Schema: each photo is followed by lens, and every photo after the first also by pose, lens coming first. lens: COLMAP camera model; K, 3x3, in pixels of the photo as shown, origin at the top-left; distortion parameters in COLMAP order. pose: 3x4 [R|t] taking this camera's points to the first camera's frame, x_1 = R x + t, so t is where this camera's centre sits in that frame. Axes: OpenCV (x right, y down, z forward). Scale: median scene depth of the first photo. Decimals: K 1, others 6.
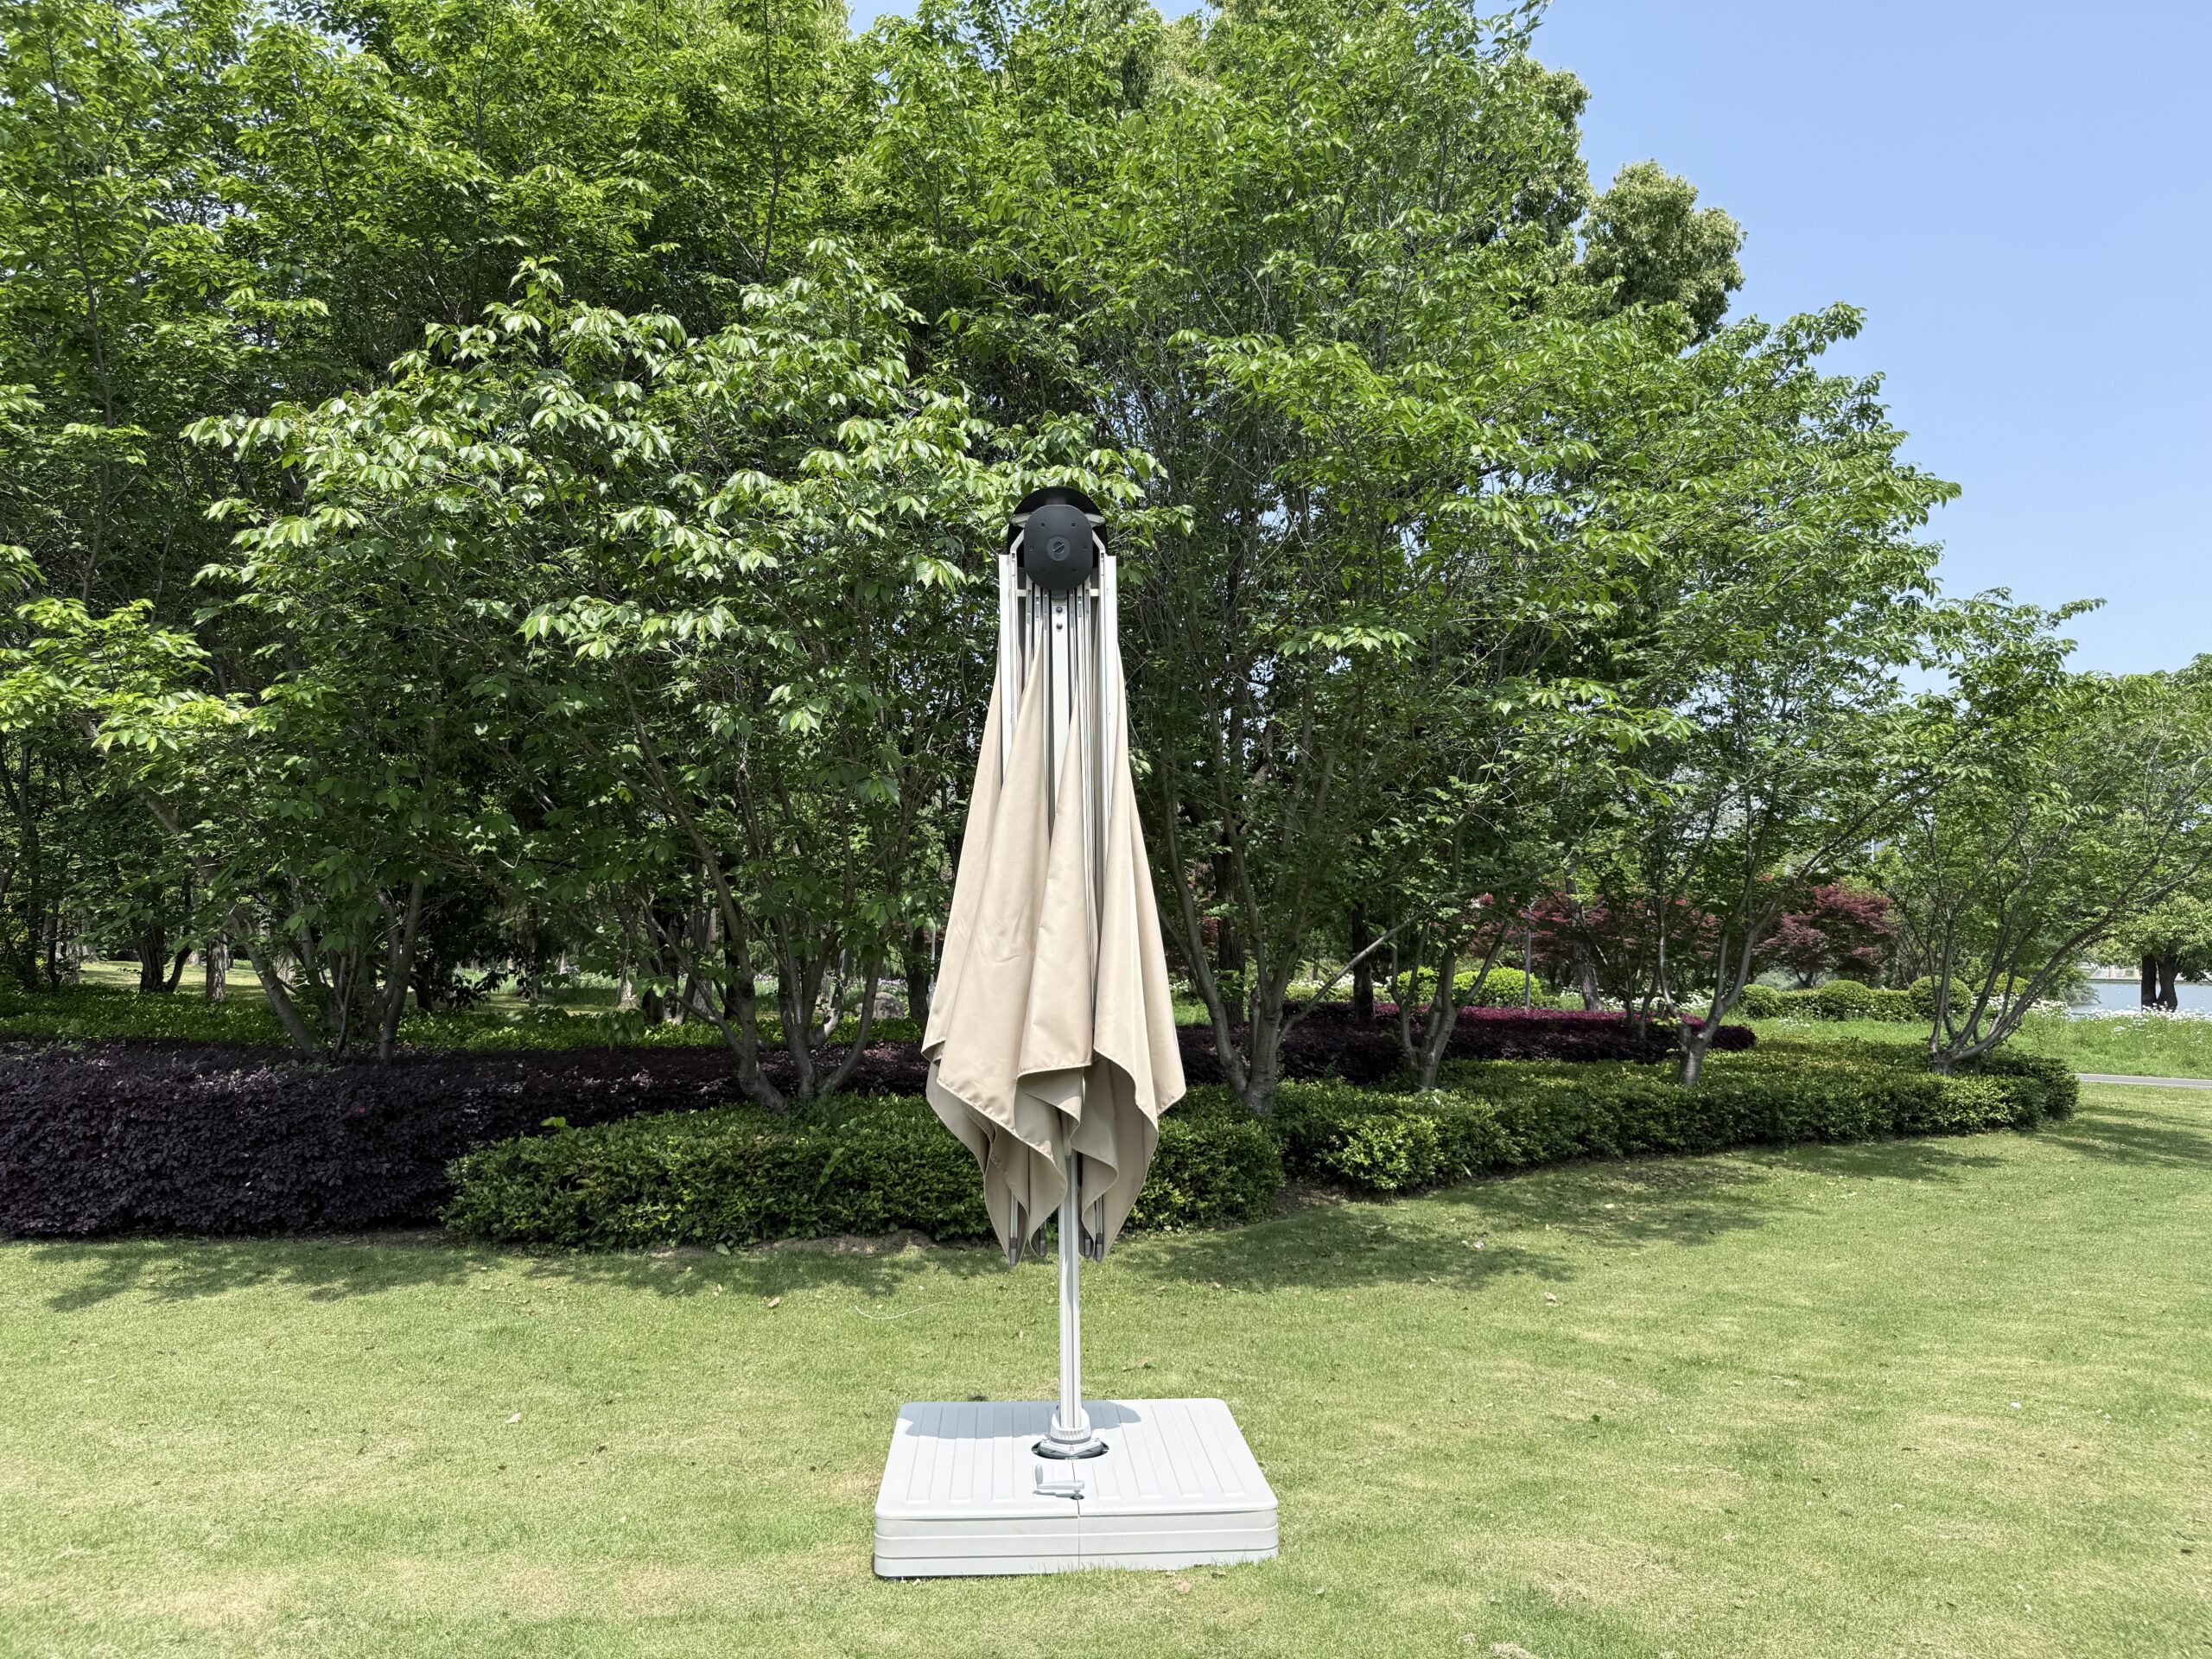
lens RADIAL K [[1522.5, 0, 1099.4], [0, 1522.5, 826.7], [0, 0, 1]] dist [0.021690, -0.027346]
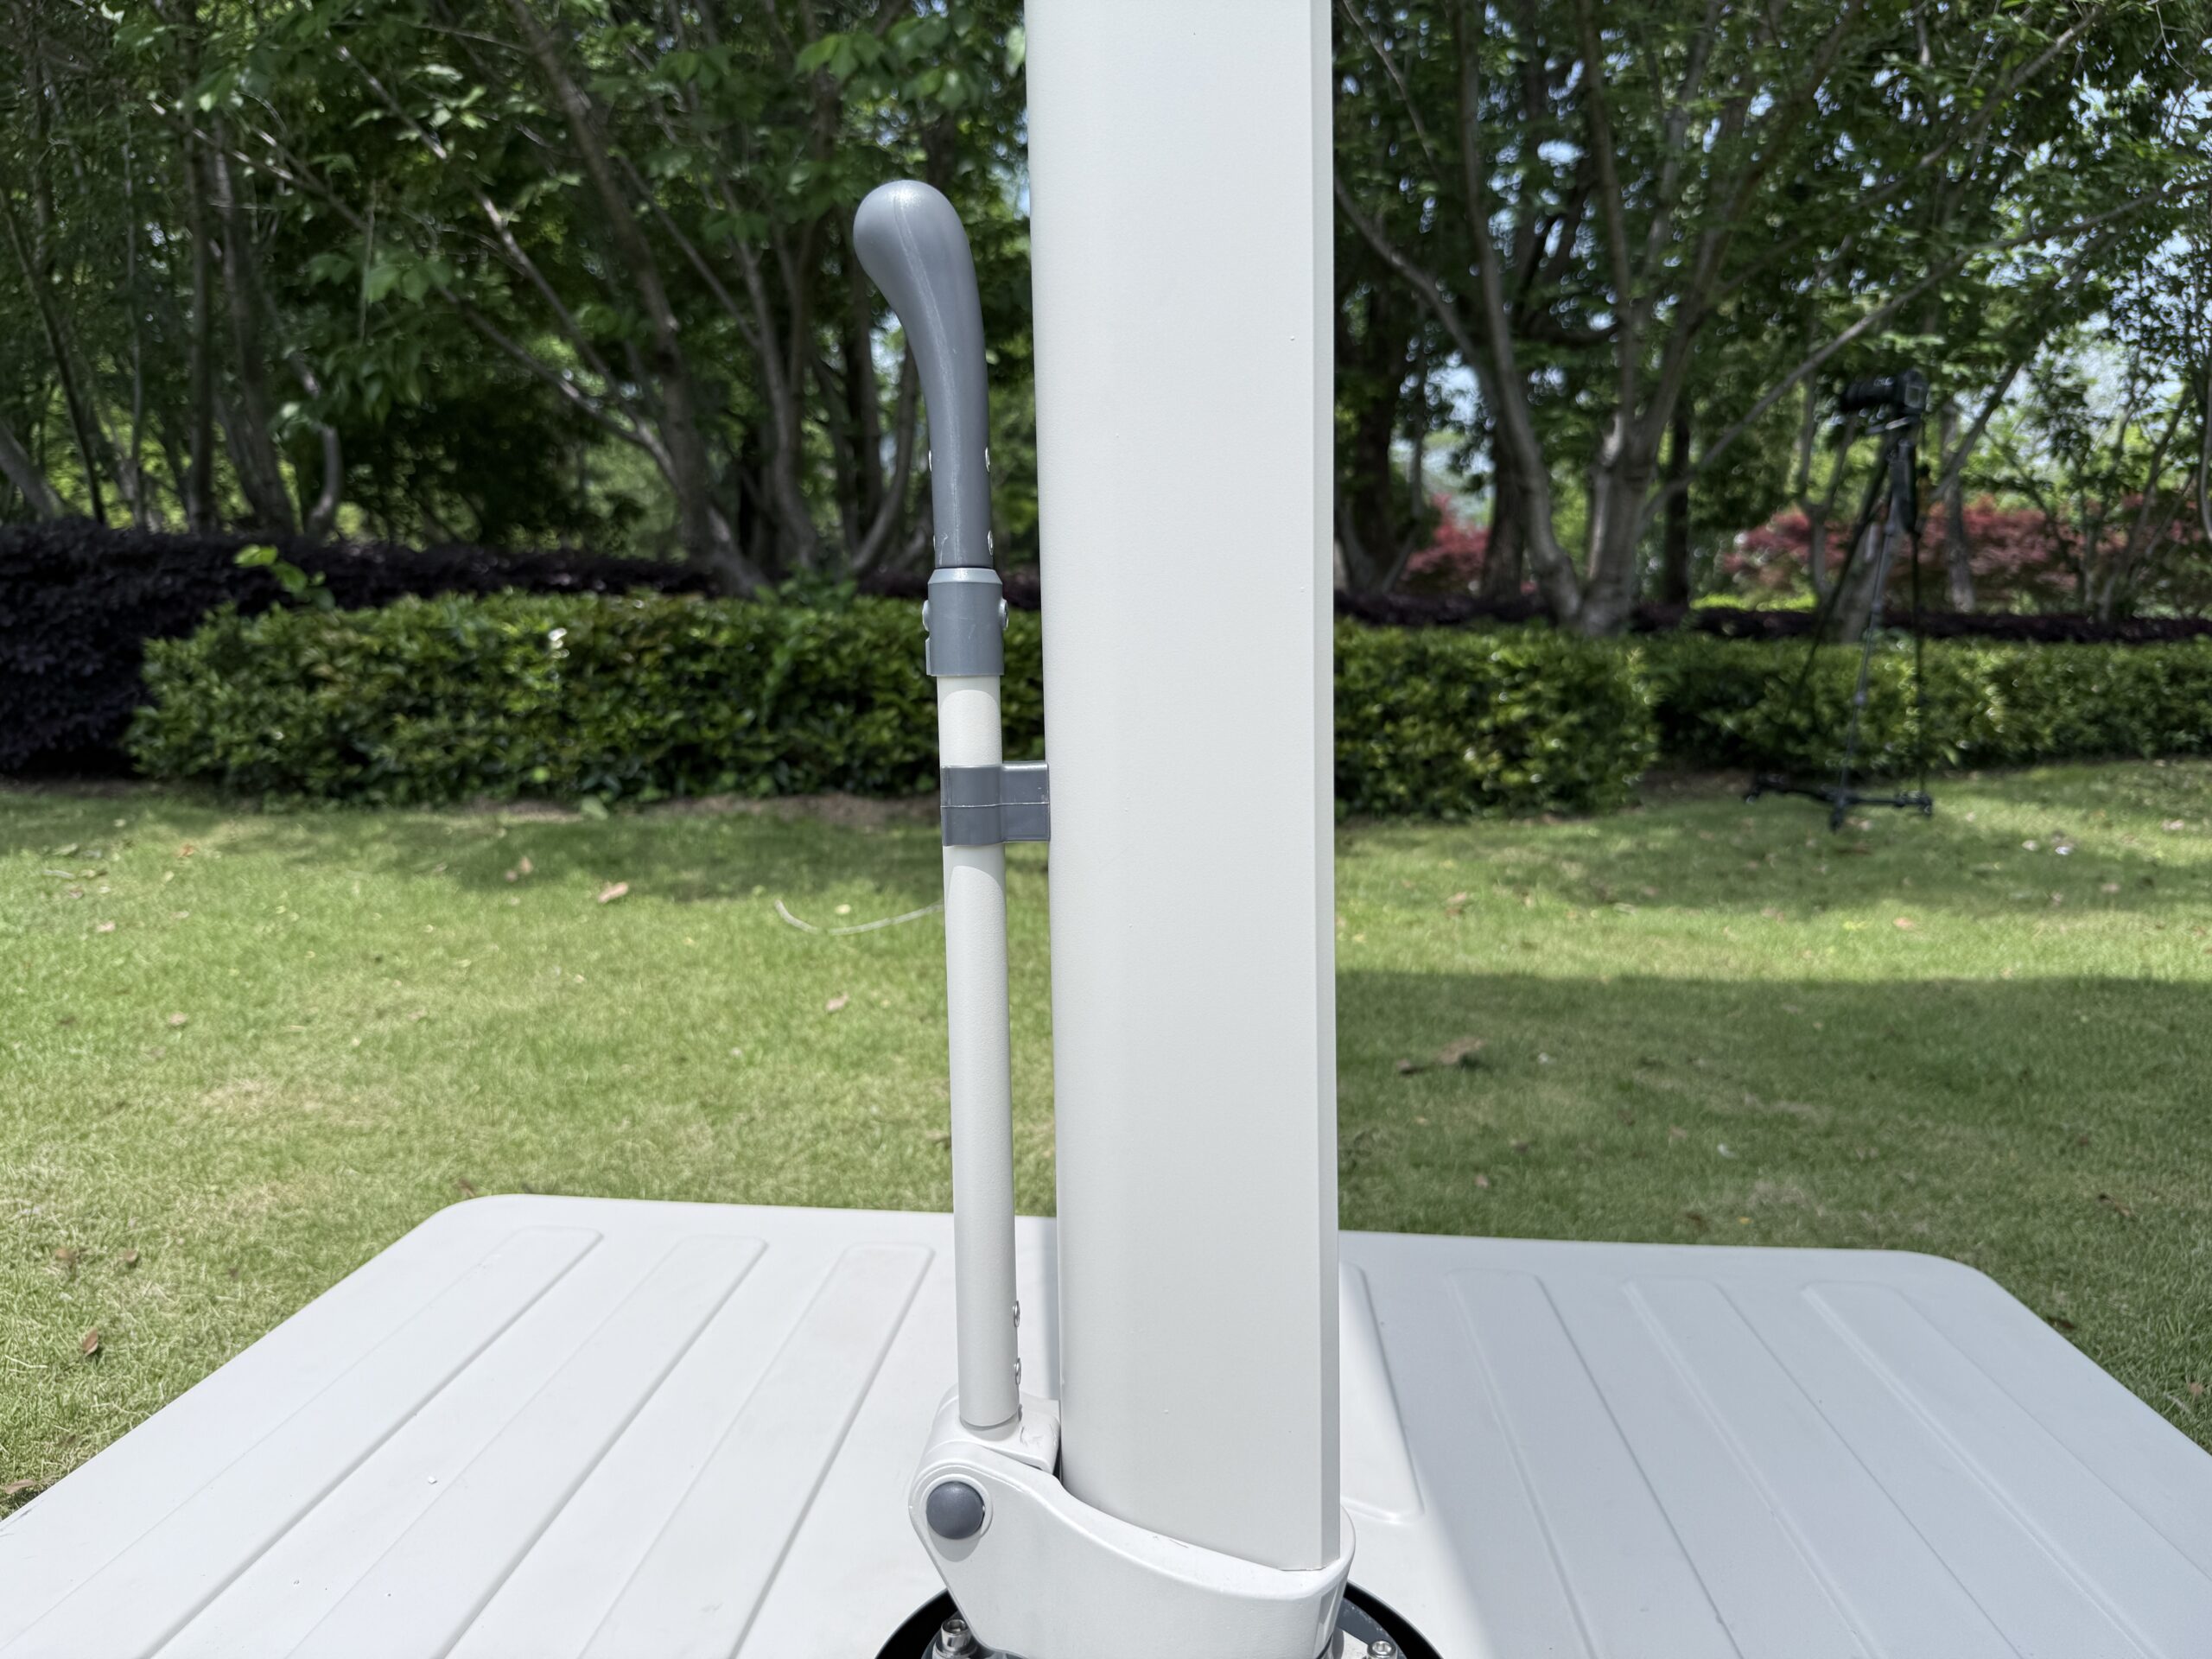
lens RADIAL K [[1522.5, 0, 1112.3], [0, 1522.5, 842.4], [0, 0, 1]] dist [0.021690, -0.027346]
pose [[0.991531, 0.021529, -0.128071, -0.005951], [0.006237, 0.977132, 0.212543, 0.179788], [0.129718, -0.211541, 0.968723, 0.520006]]
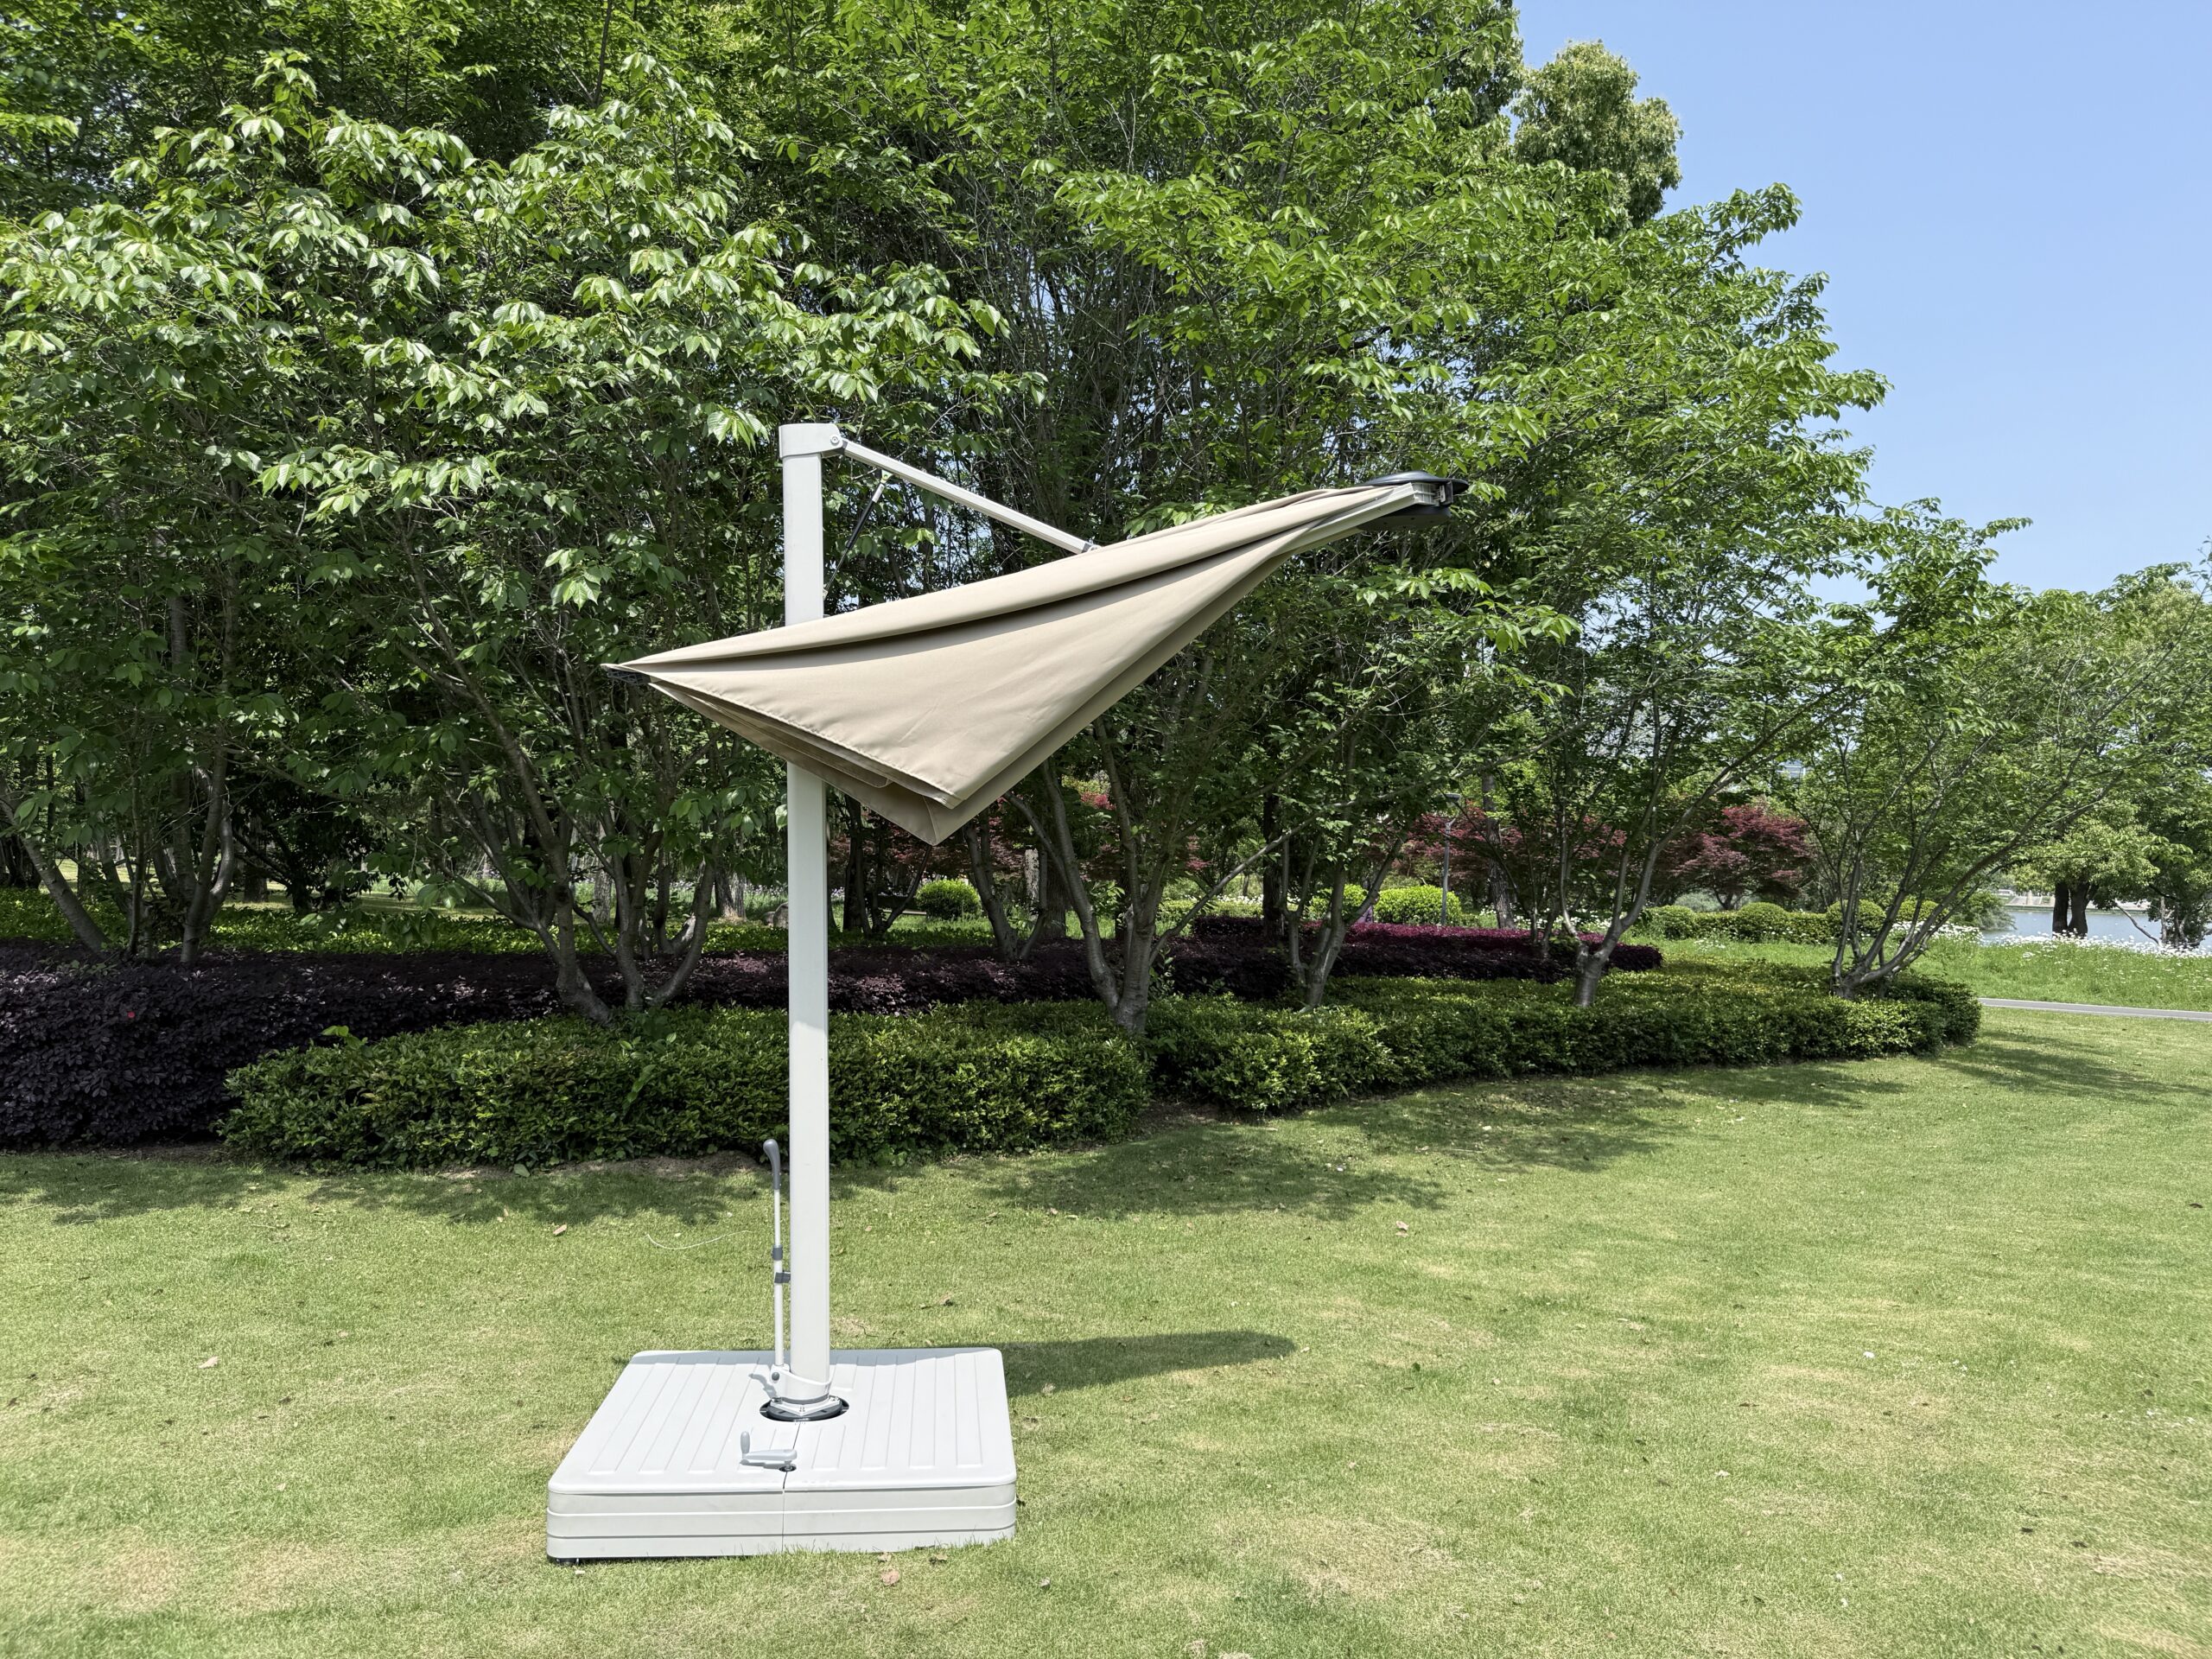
lens RADIAL K [[1522.5, 0, 1095.6], [0, 1522.5, 818.7], [0, 0, 1]] dist [0.021690, -0.027346]
pose [[0.999272, 0.017342, 0.033979, 0.066079], [-0.019073, 0.998502, 0.051290, 0.009948], [-0.033038, -0.051901, 0.998106, 0.074252]]
